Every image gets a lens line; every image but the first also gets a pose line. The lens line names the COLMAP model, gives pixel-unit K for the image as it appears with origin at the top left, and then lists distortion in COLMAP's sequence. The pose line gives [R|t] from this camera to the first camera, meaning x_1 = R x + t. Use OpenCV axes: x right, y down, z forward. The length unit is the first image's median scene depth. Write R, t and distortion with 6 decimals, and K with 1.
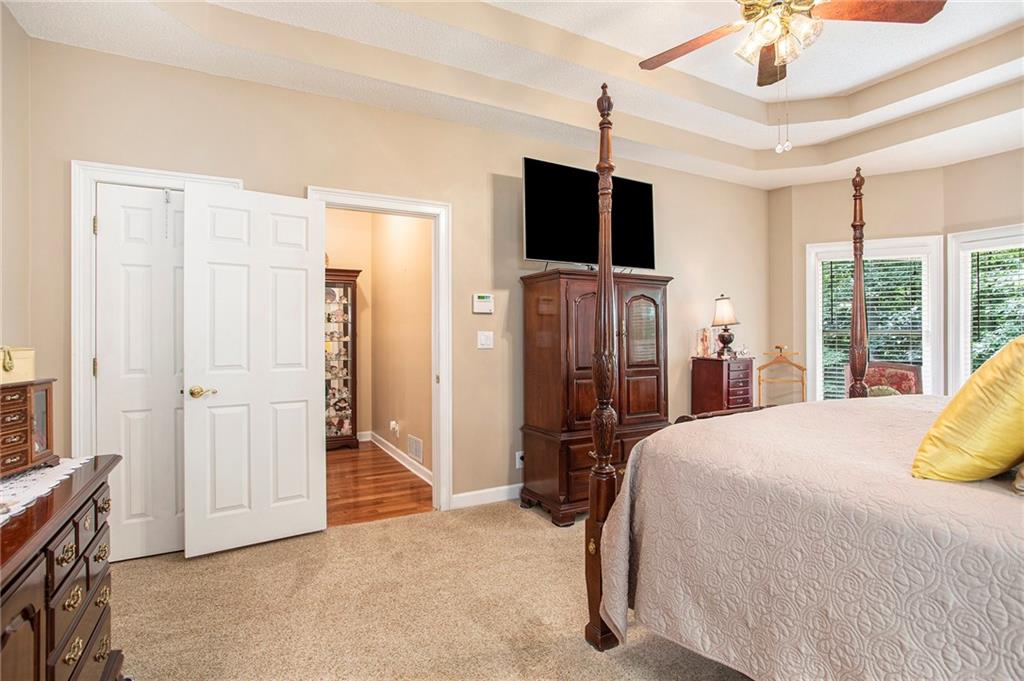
lens RADIAL K [[503.2, 0, 517.6], [0, 503.2, 342.4], [0, 0, 1]] dist [-0.016636, 0.000853]
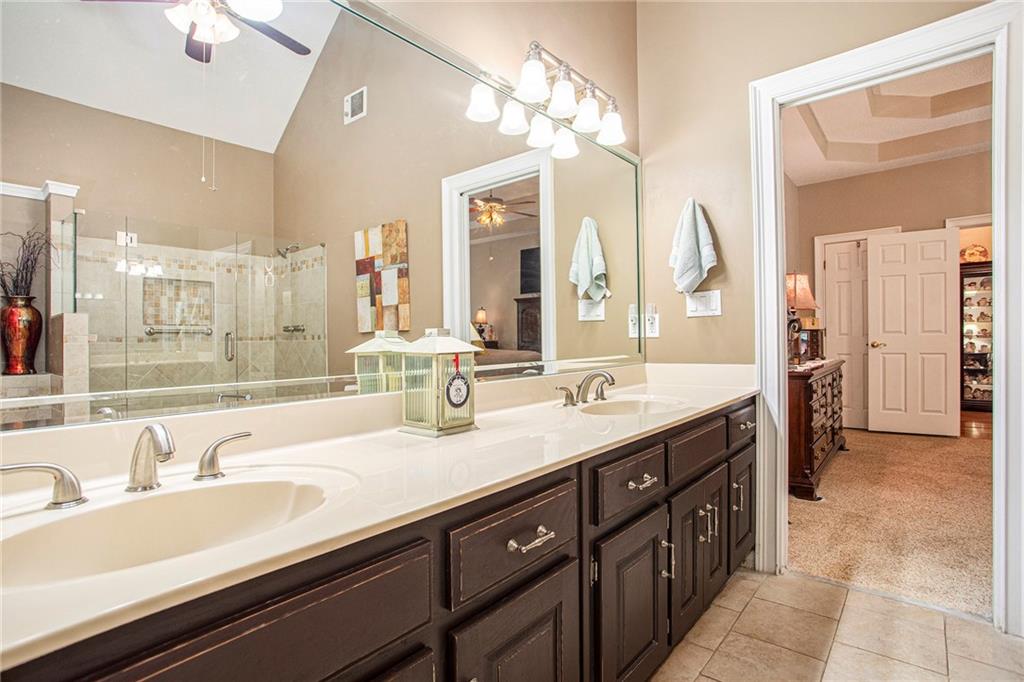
lens RADIAL K [[503.2, 0, 517.0], [0, 503.2, 339.6], [0, 0, 1]] dist [-0.016636, 0.000853]
pose [[0.367750, 0.000540, -0.929924, 0.598649], [0.005427, 0.999982, 0.002727, 0.062421], [0.929909, -0.006050, 0.367740, -0.928627]]
